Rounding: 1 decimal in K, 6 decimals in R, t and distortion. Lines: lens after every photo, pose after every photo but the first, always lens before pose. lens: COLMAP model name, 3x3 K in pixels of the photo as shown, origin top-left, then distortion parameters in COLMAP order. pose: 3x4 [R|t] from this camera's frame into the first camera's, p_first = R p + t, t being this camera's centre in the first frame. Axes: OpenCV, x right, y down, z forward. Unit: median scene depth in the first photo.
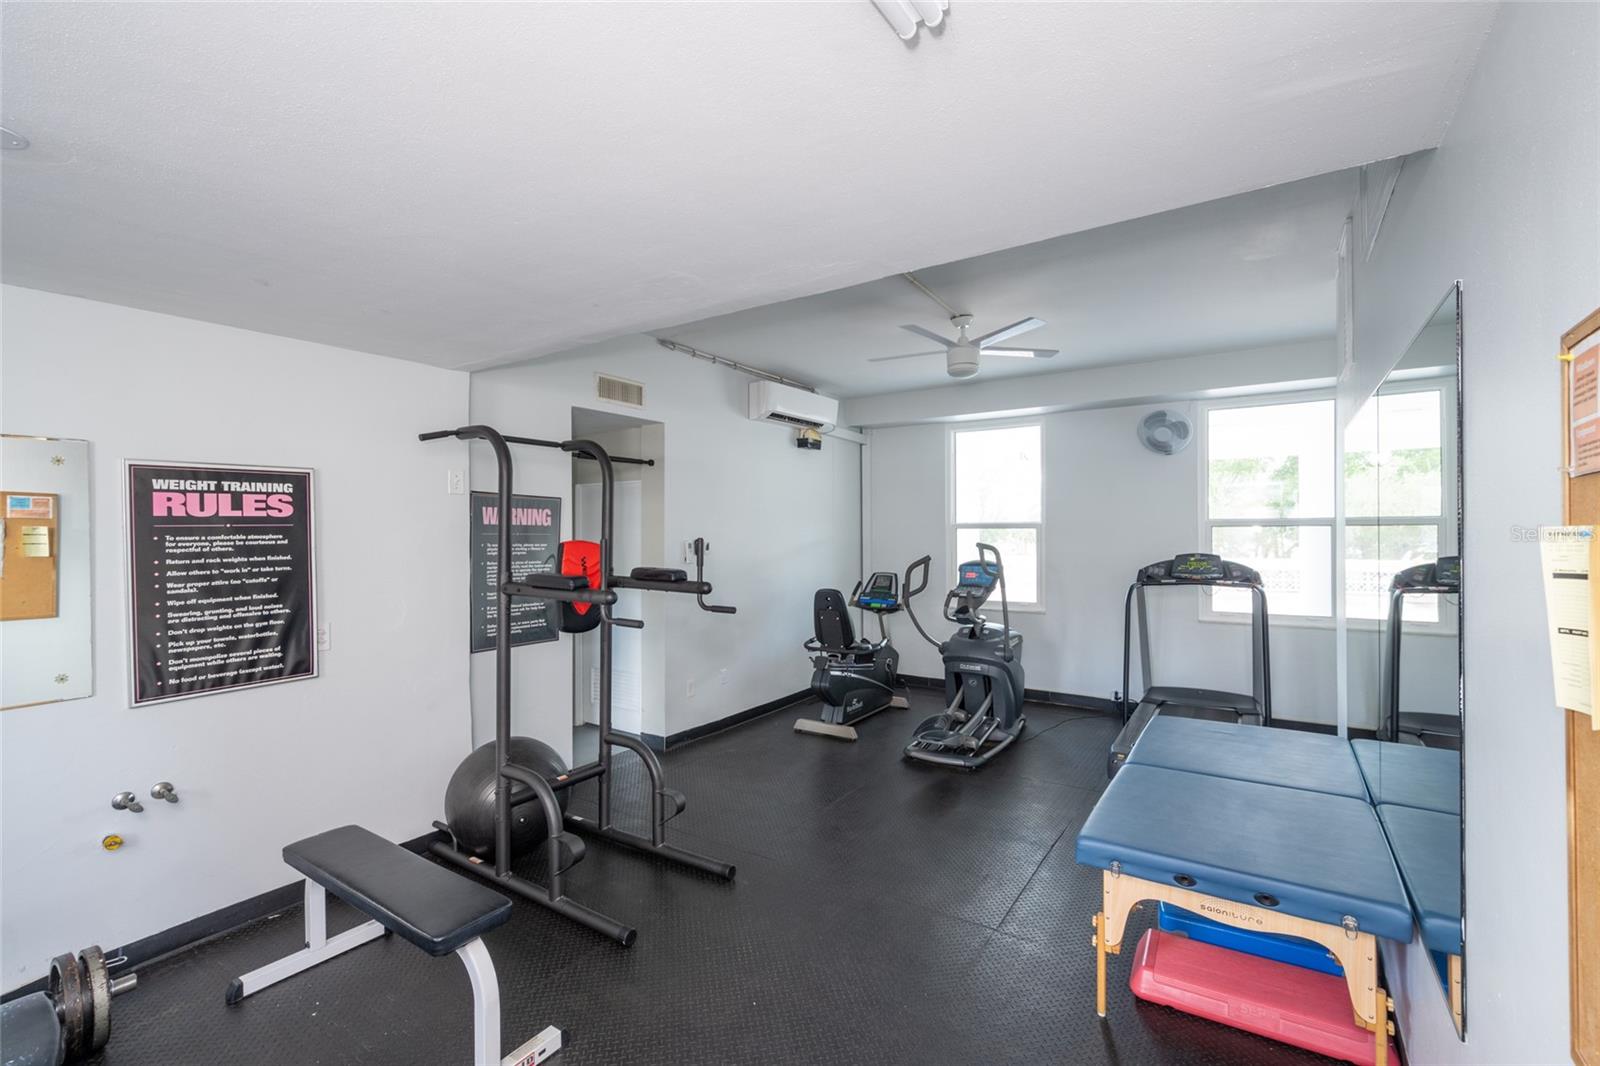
lens RADIAL K [[699.1, 0, 800.0], [0, 699.1, 533.0], [0, 0, 1]] dist [-0.000924, -0.000416]
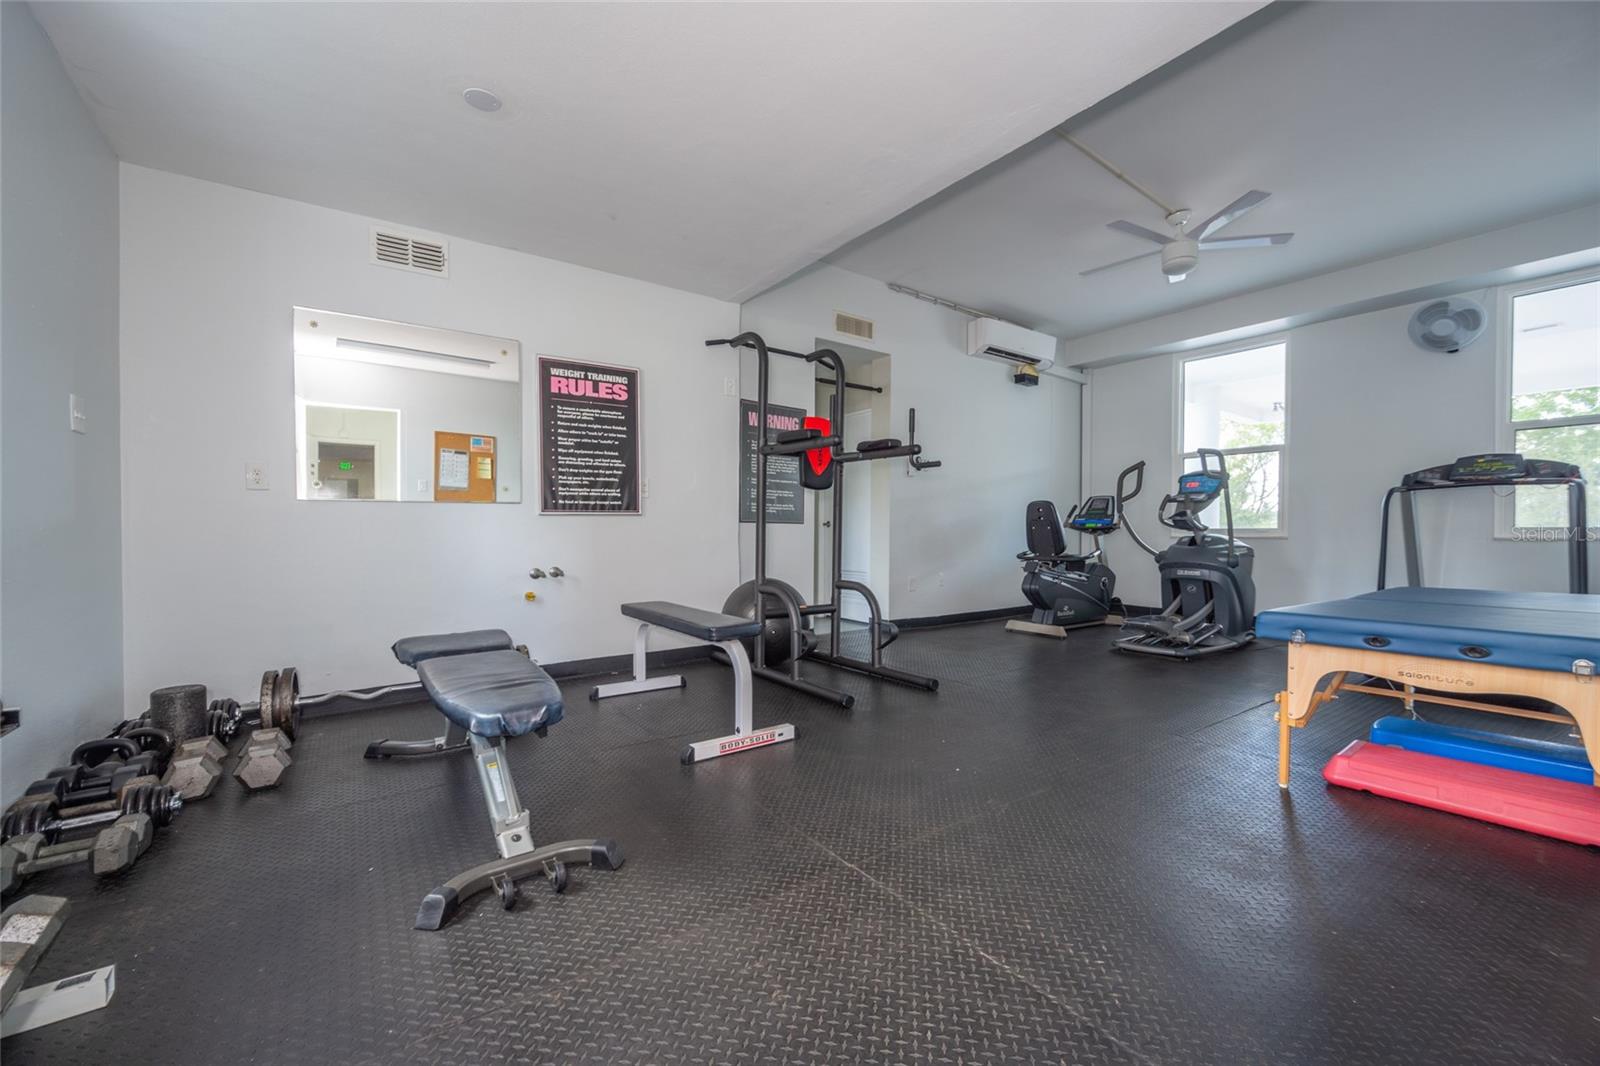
lens RADIAL K [[634.9, 0, 795.3], [0, 634.9, 540.5], [0, 0, 1]] dist [-0.001369, -0.000556]
pose [[0.934915, 0.011442, -0.354687, 0.053809], [-0.008042, 0.999907, 0.011058, 0.203894], [0.354781, -0.007486, 0.934920, -0.084752]]
